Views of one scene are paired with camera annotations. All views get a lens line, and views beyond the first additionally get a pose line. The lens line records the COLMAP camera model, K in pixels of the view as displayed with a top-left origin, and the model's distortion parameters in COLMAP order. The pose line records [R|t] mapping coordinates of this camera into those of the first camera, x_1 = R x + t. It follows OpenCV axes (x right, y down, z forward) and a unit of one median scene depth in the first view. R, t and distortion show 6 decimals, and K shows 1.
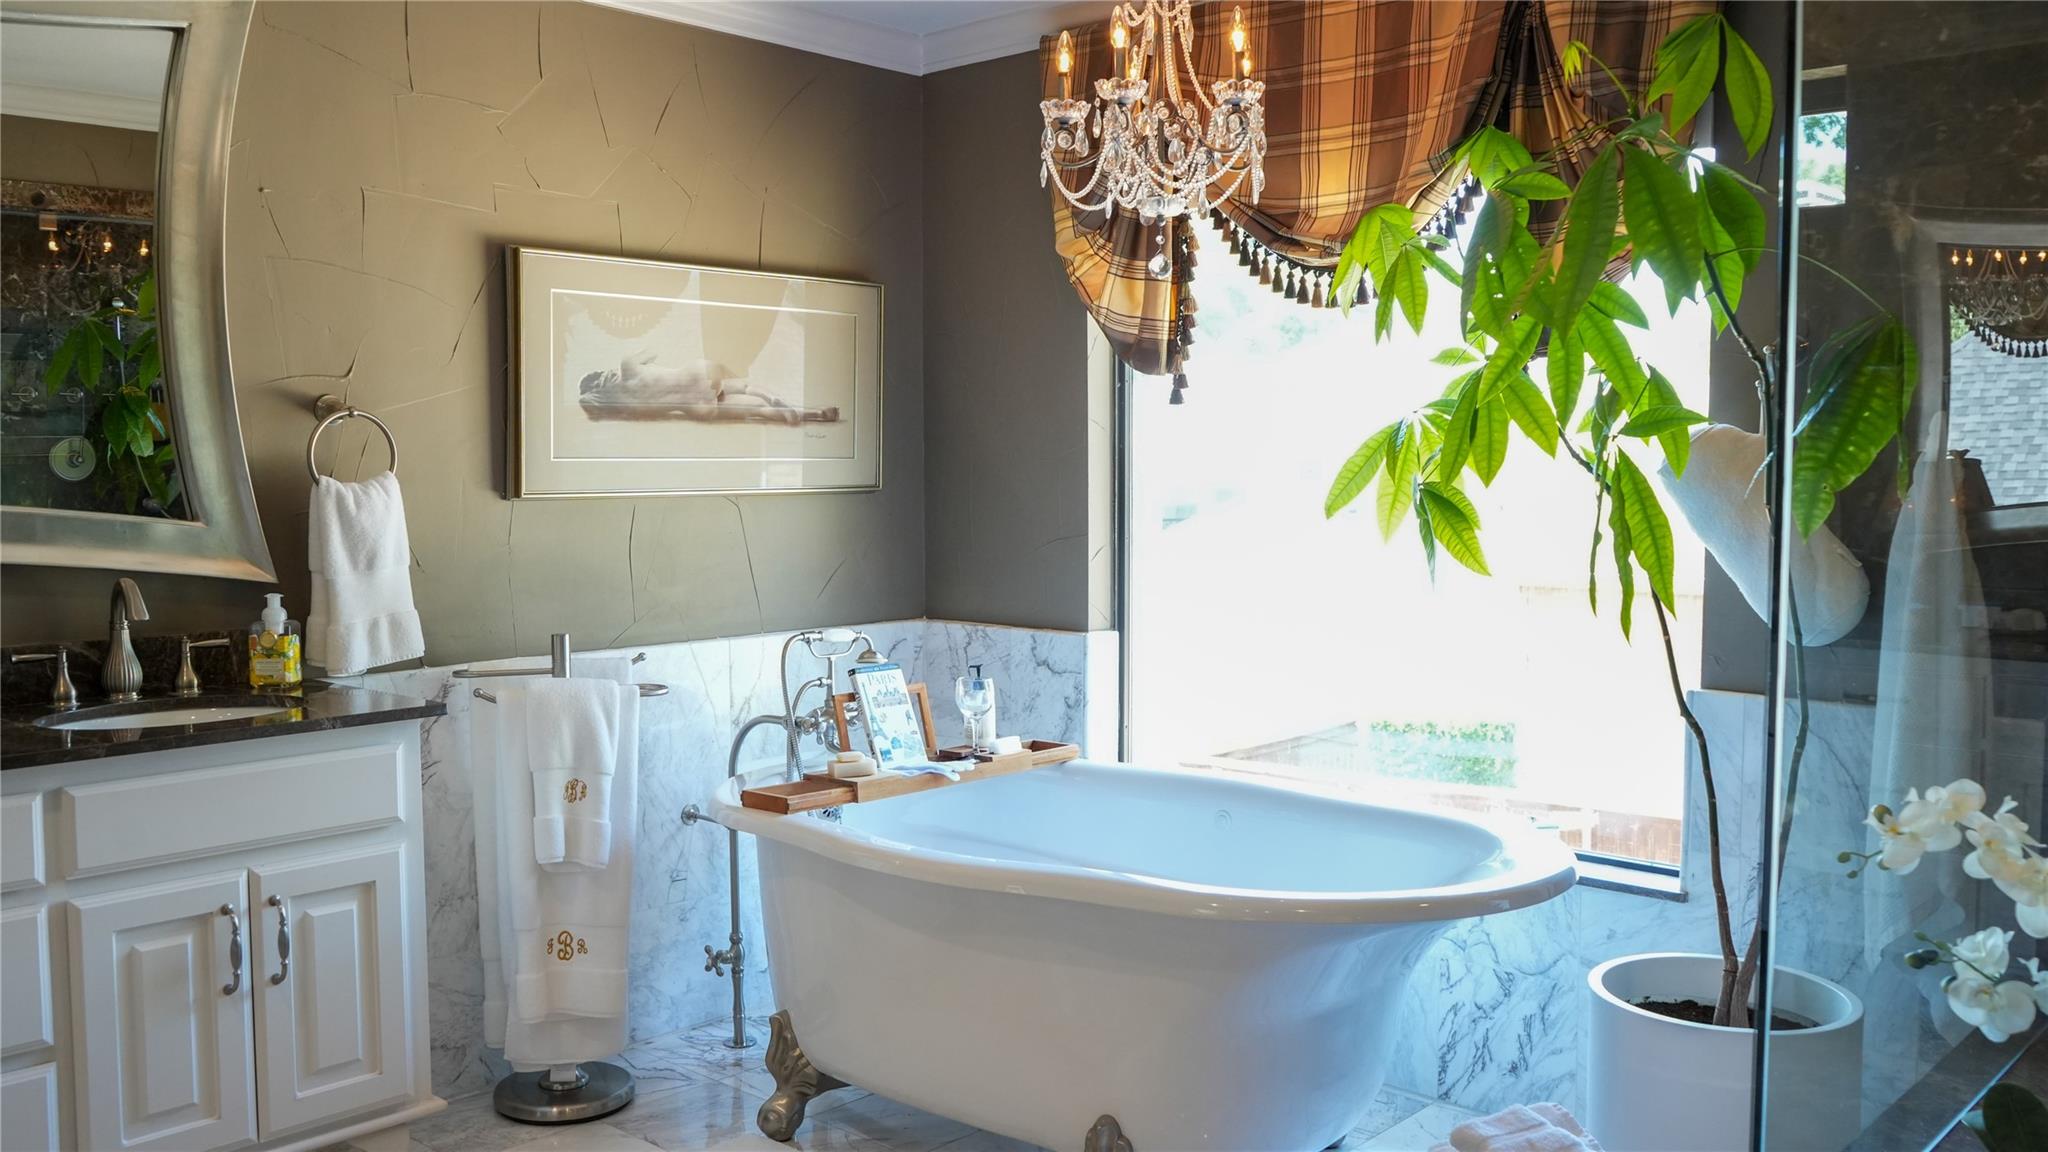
lens RADIAL K [[1724.5, 0, 1027.4], [0, 1724.5, 574.6], [0, 0, 1]] dist [-0.020272, 0.013528]
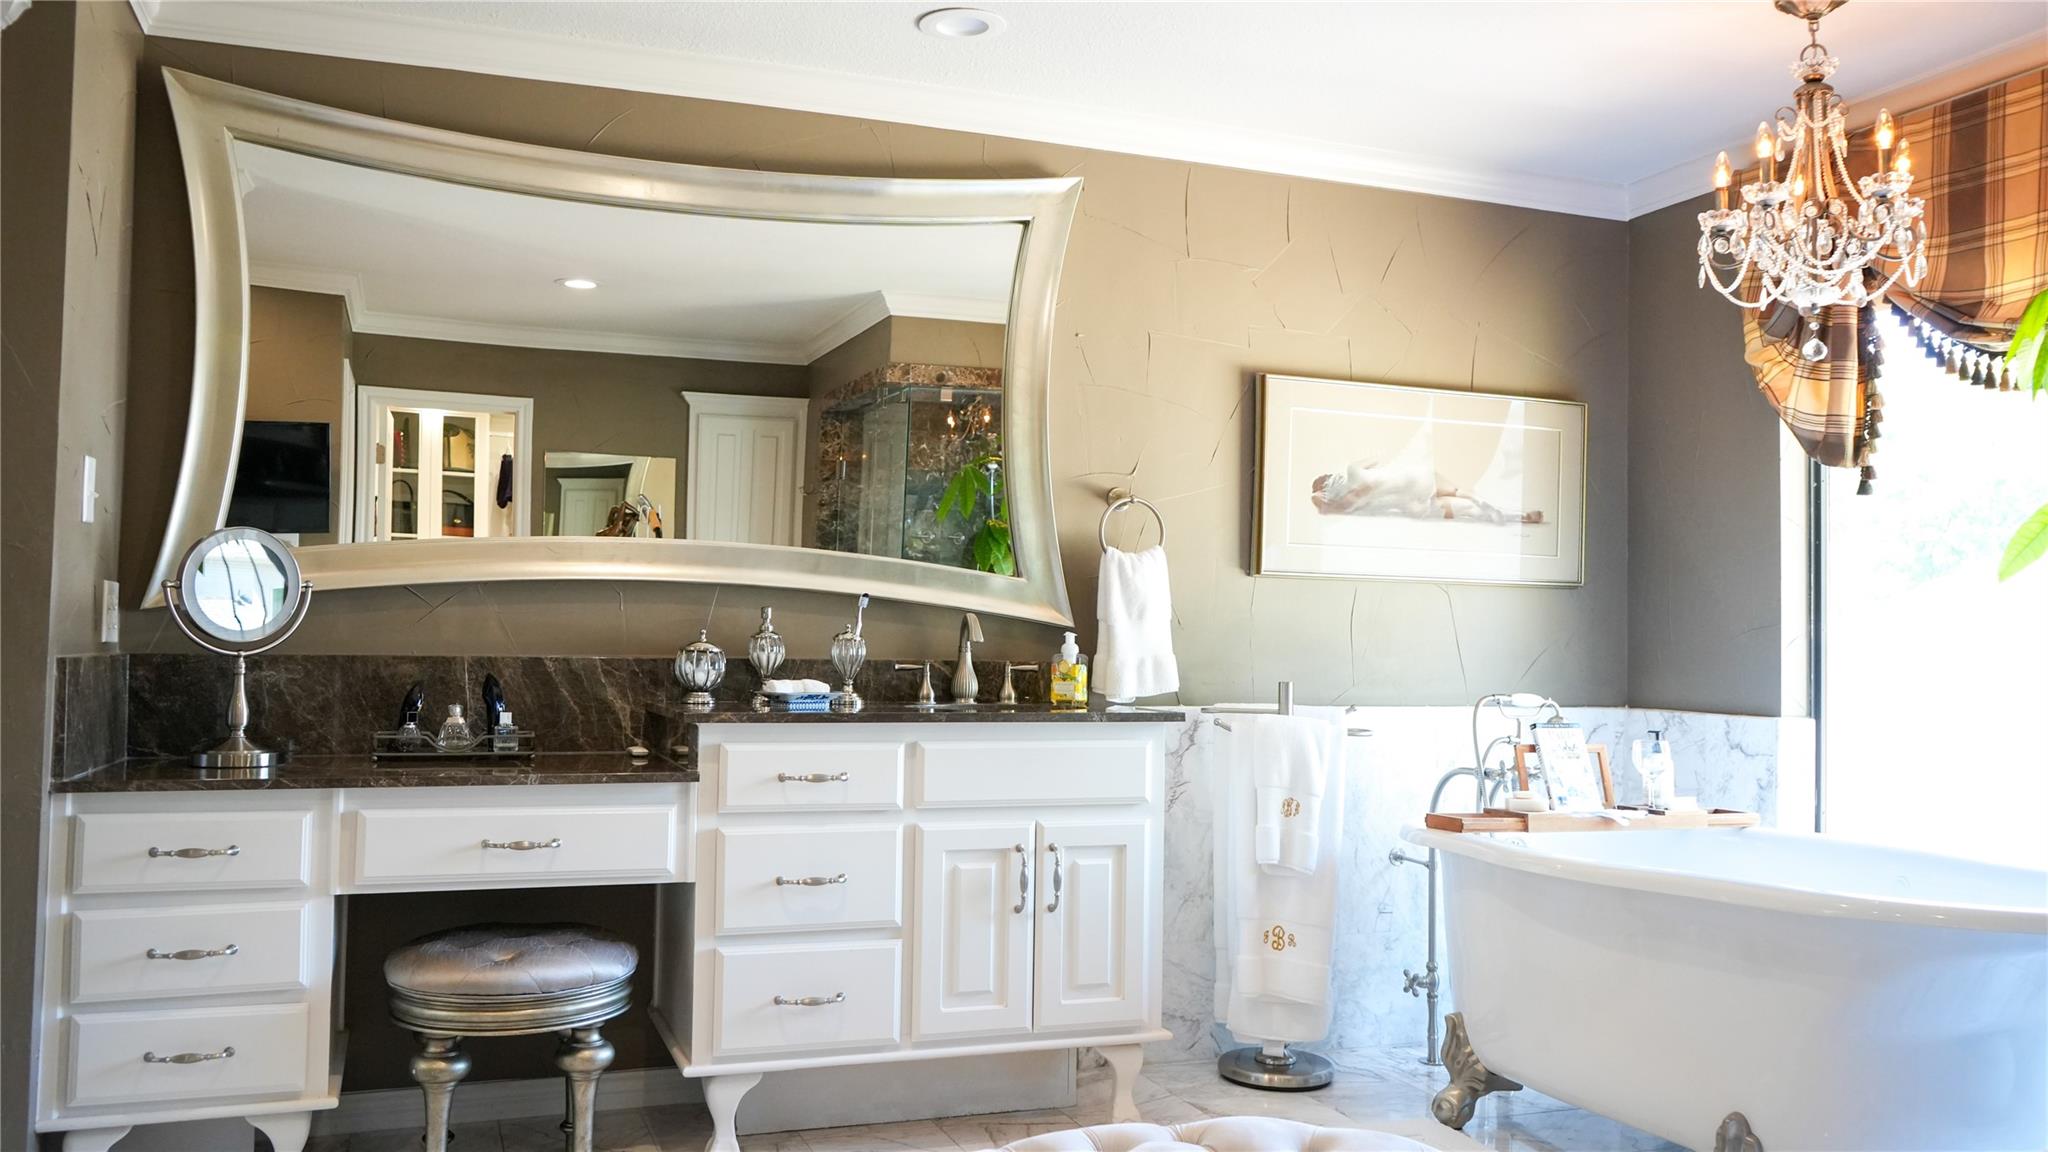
lens RADIAL K [[1623.7, 0, 1023.5], [0, 1623.7, 579.2], [0, 0, 1]] dist [-0.015750, 0.005463]
pose [[0.889934, 0.002514, -0.456082, 0.087463], [-0.052319, 0.993946, -0.096609, 0.081972], [0.453078, 0.109838, 0.884678, -0.110840]]
